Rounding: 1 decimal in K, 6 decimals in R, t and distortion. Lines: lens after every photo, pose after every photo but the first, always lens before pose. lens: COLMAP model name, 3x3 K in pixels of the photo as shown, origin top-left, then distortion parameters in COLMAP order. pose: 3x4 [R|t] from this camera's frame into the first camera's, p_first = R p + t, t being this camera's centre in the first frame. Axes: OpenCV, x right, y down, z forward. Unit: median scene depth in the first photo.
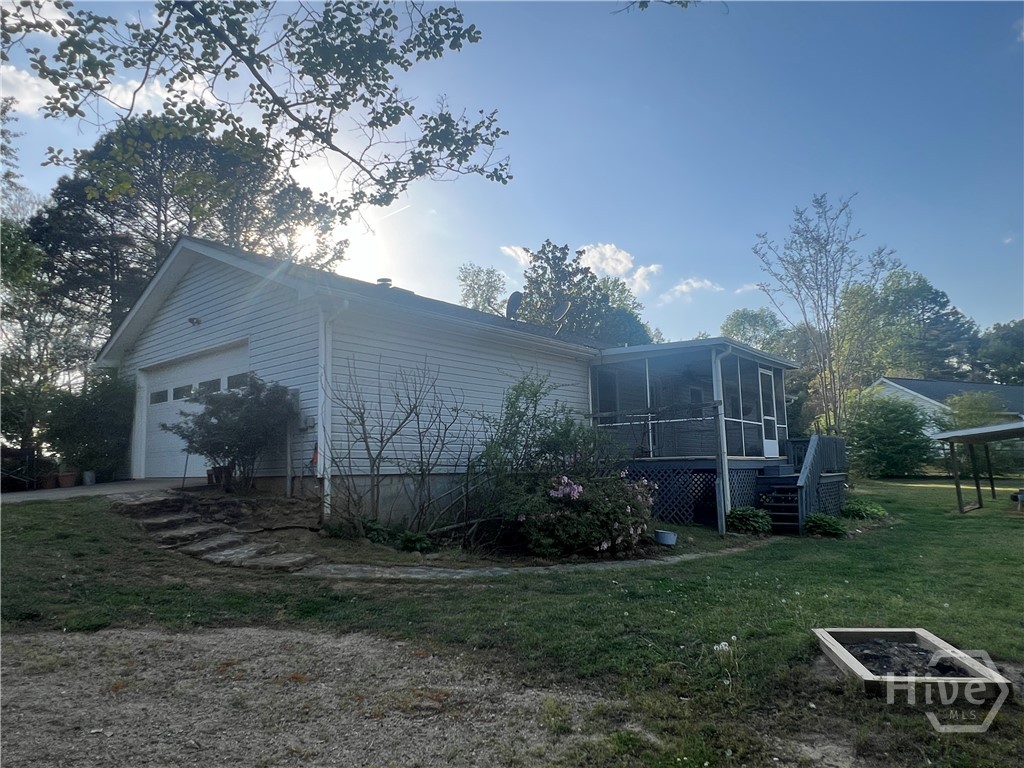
lens RADIAL K [[658.1, 0, 512.0], [0, 658.1, 384.0], [0, 0, 1]] dist [-0.000951, -0.001026]
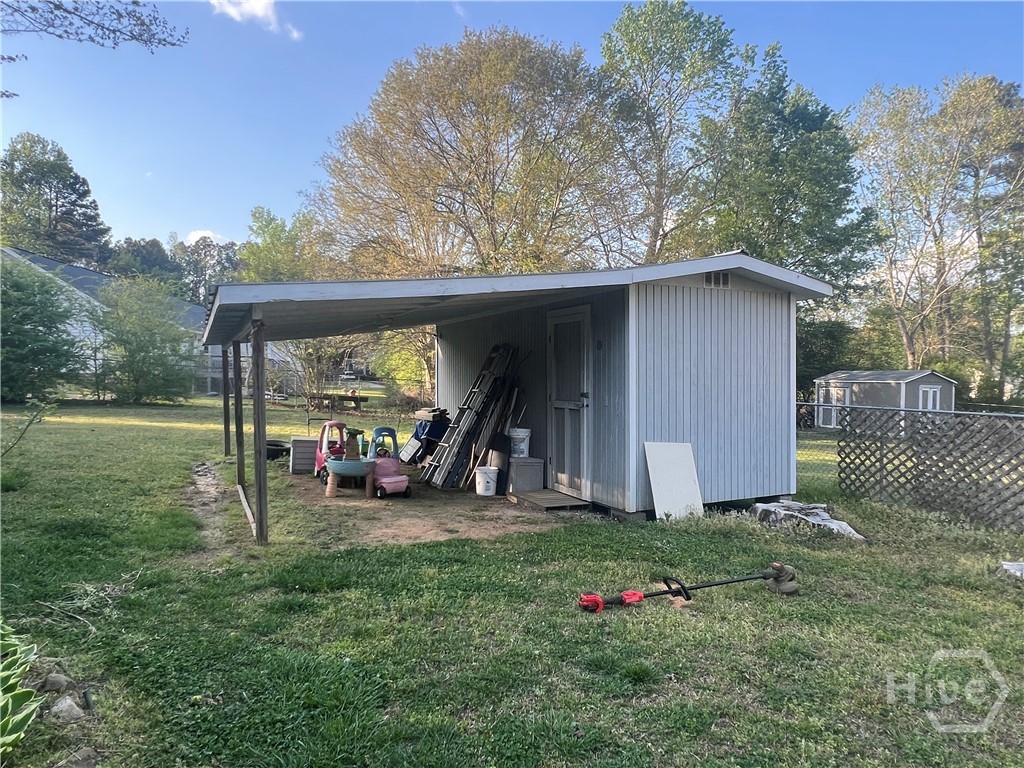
lens RADIAL K [[658.1, 0, 512.0], [0, 658.1, 384.0], [0, 0, 1]] dist [-0.000951, -0.001026]
pose [[0.369175, 0.024972, 0.929024, 0.080222], [-0.143820, 0.989132, 0.030563, 0.017191], [-0.918164, -0.144896, 0.368754, 0.146881]]
